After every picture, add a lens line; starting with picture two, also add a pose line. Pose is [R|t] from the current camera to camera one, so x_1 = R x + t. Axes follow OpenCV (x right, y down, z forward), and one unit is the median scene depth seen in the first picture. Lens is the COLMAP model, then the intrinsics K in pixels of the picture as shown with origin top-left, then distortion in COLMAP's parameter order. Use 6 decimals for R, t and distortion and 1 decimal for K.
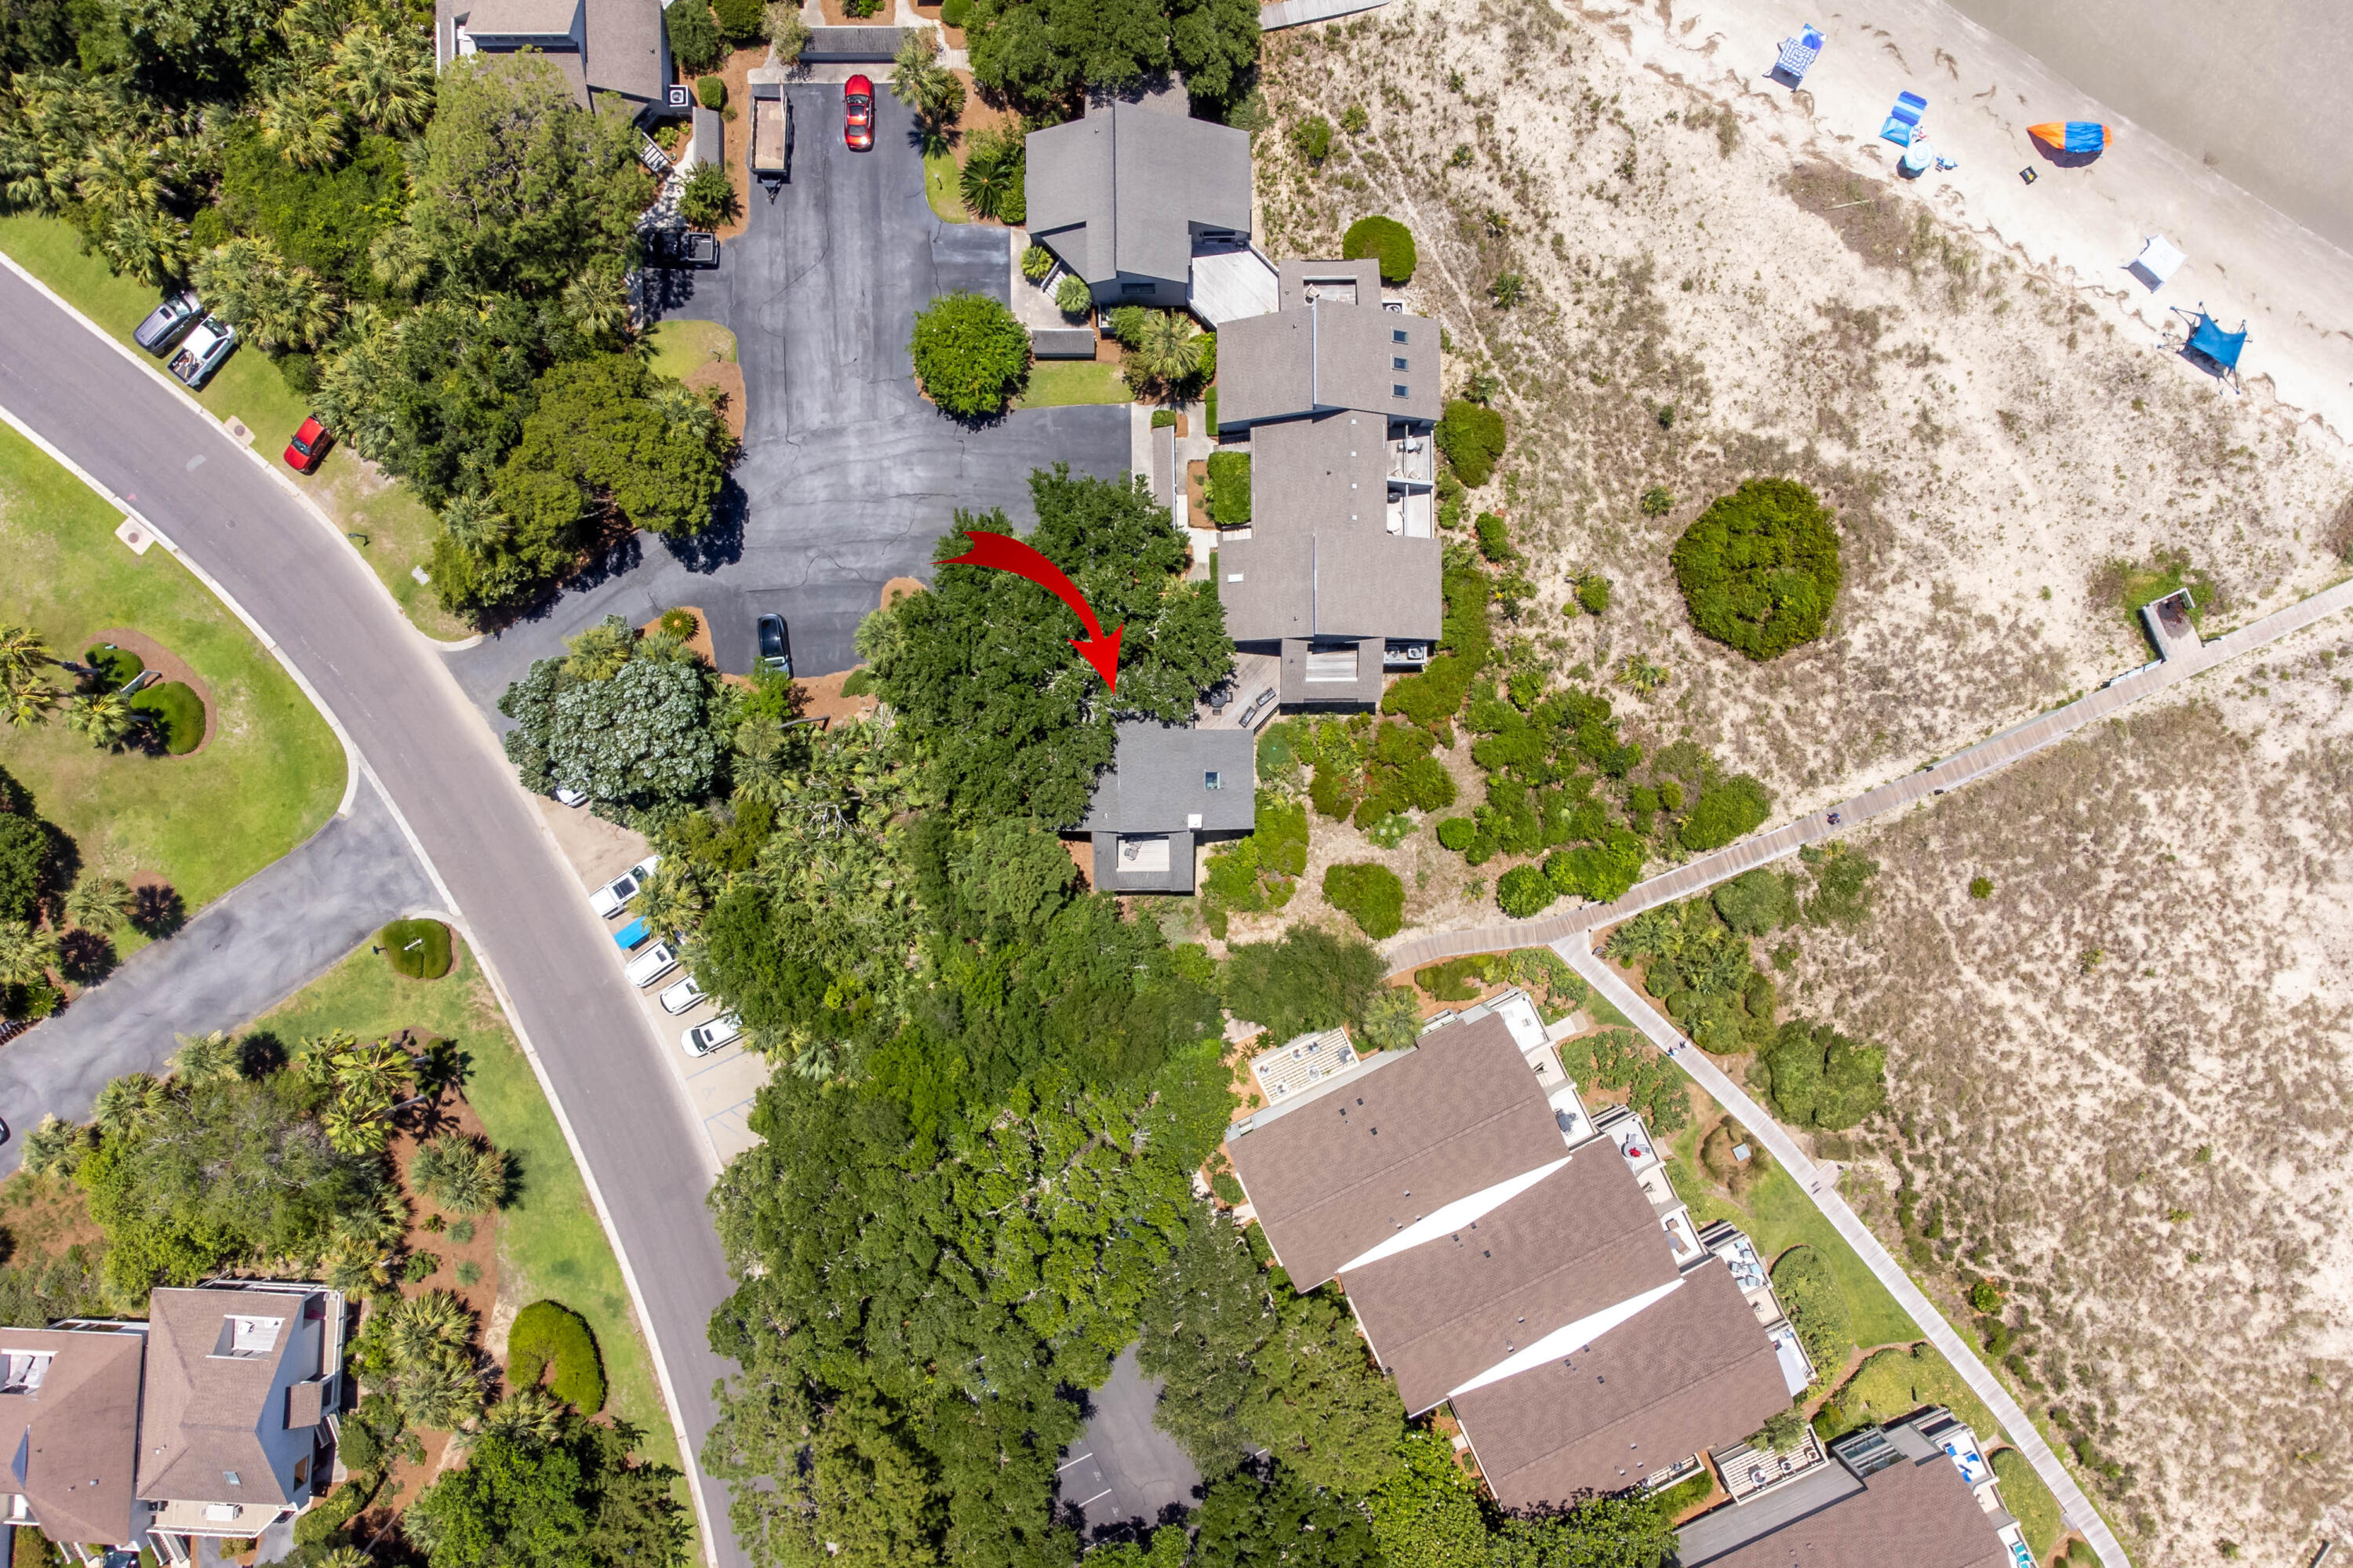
lens RADIAL K [[1666.6, 0, 1216.6], [0, 1666.6, 810.7], [0, 0, 1]] dist [0.024602, 0.004871]
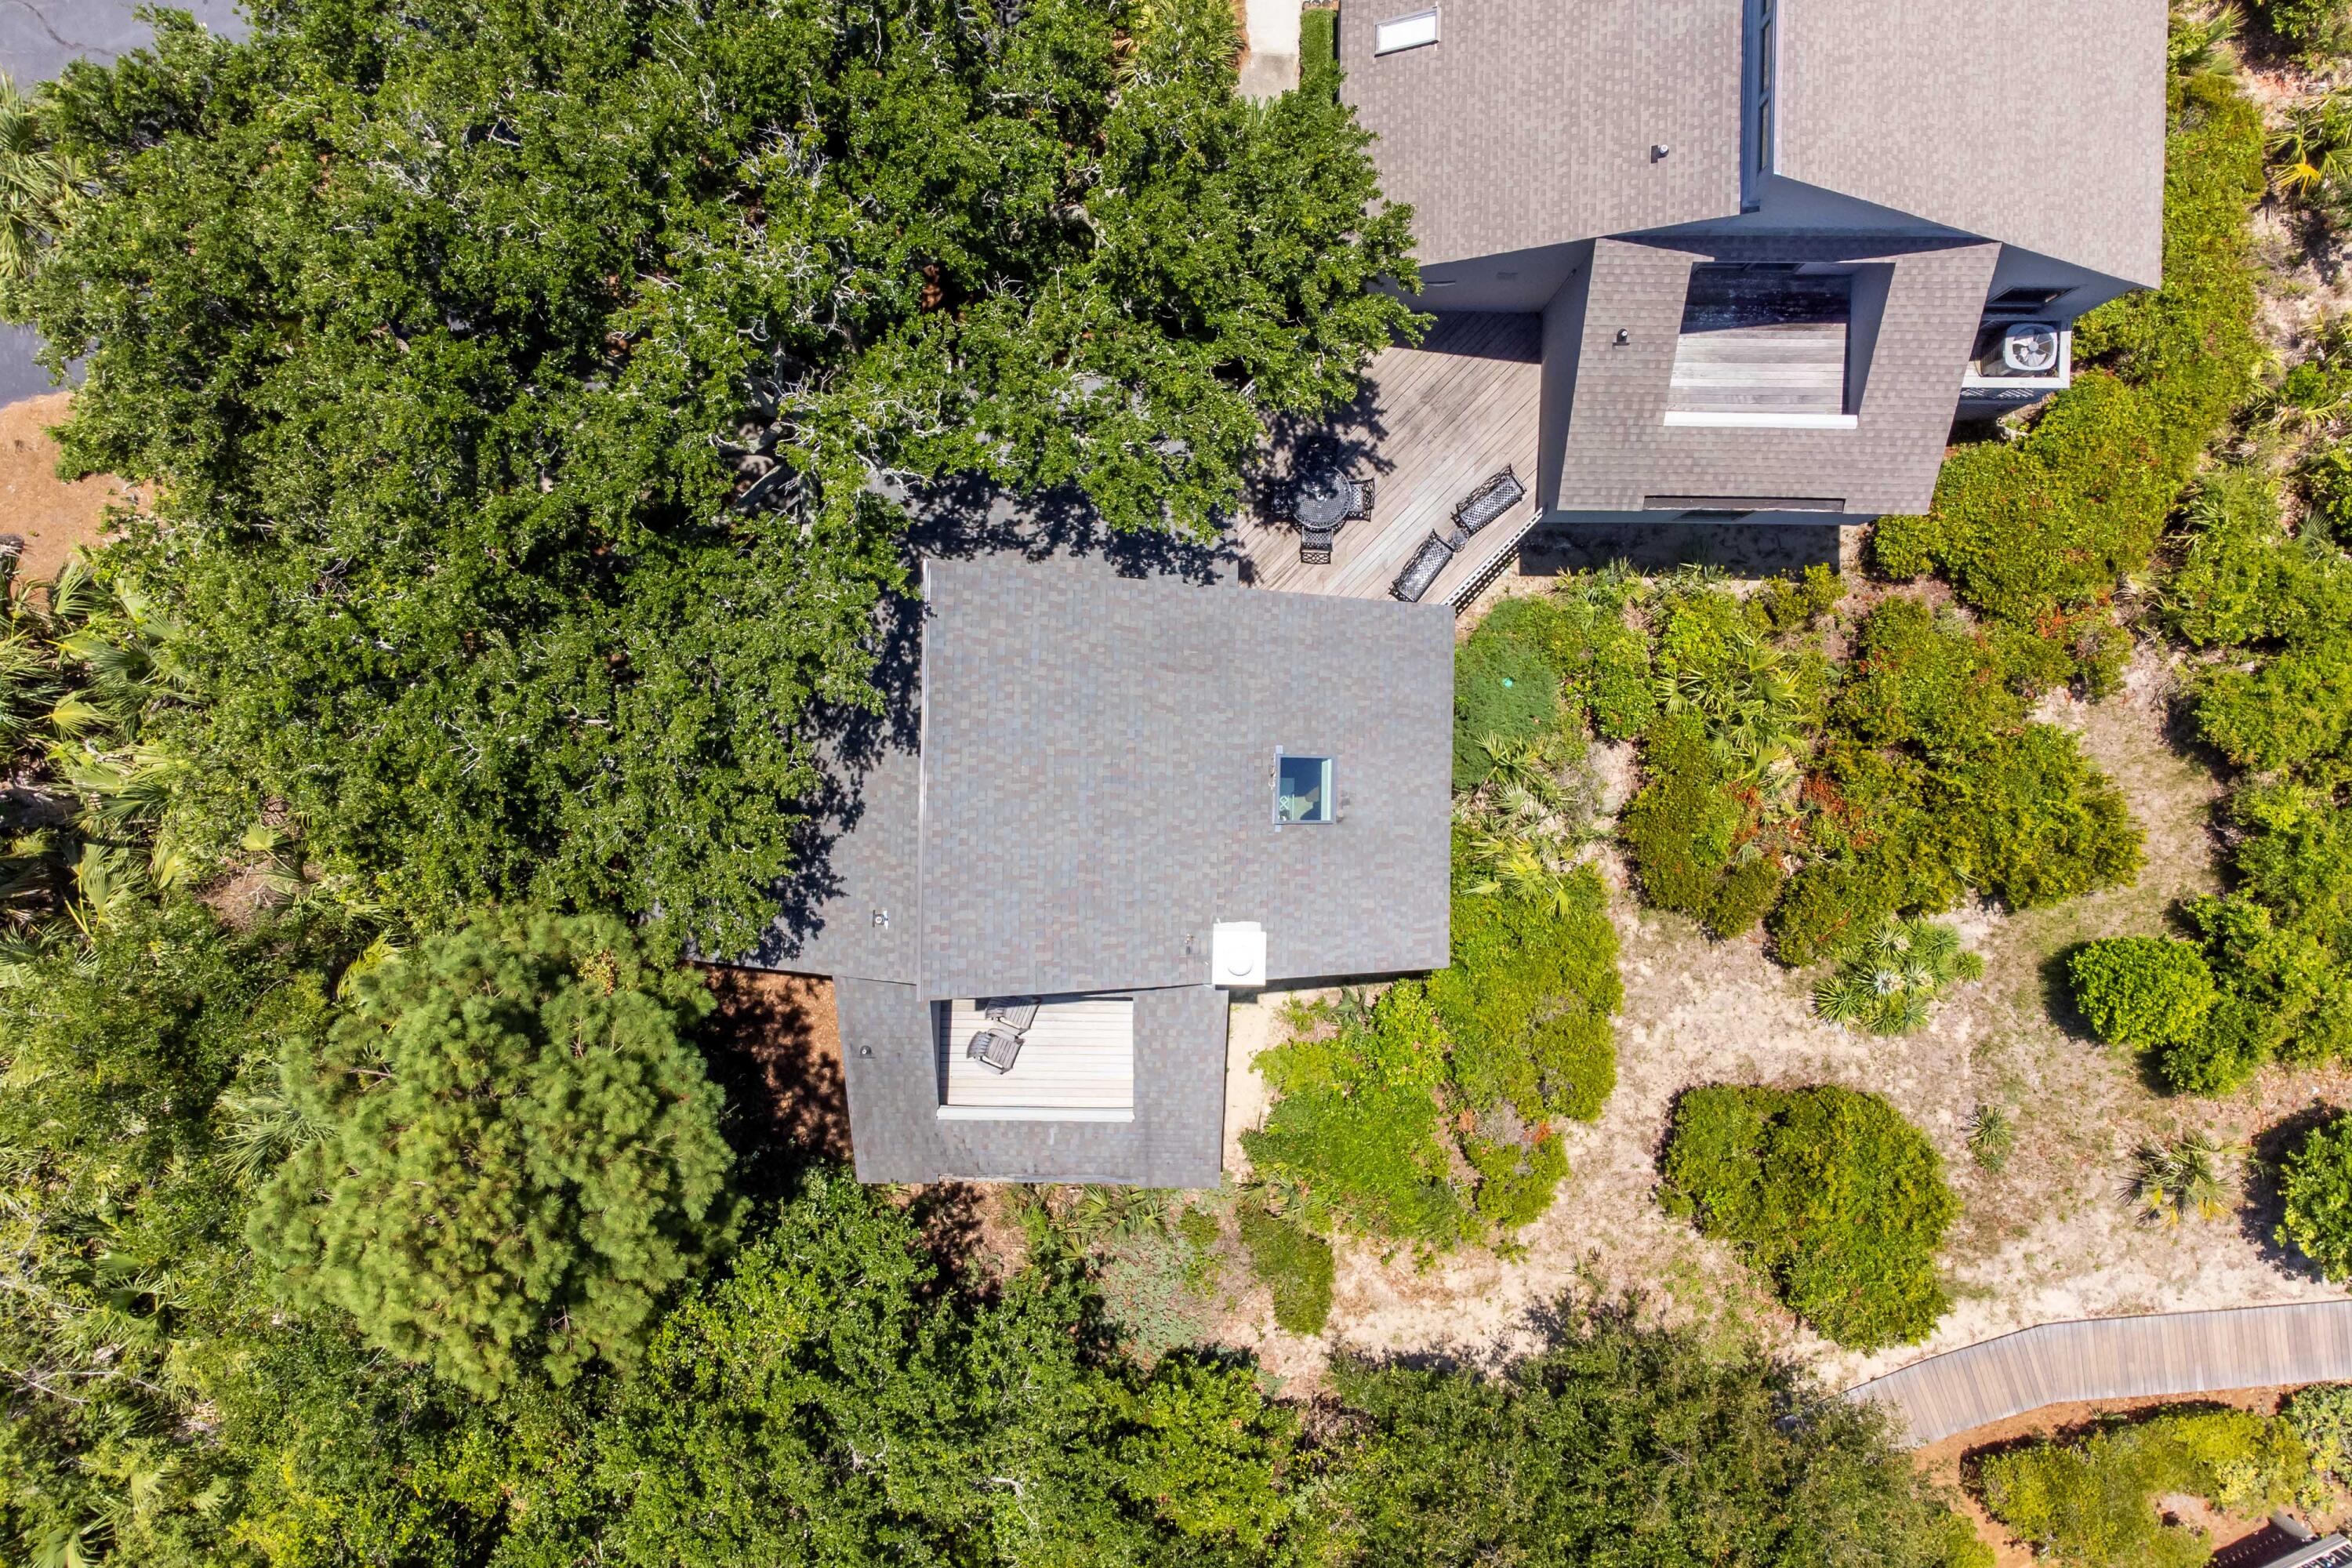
lens RADIAL K [[1751.8, 0, 1168.0], [0, 1751.8, 794.8], [0, 0, 1]] dist [0.014881, 0.001790]
pose [[0.999203, 0.025420, -0.030791, -0.014632], [-0.025581, 0.999661, -0.004836, -0.014603], [0.030658, 0.005620, 0.999514, 0.687078]]
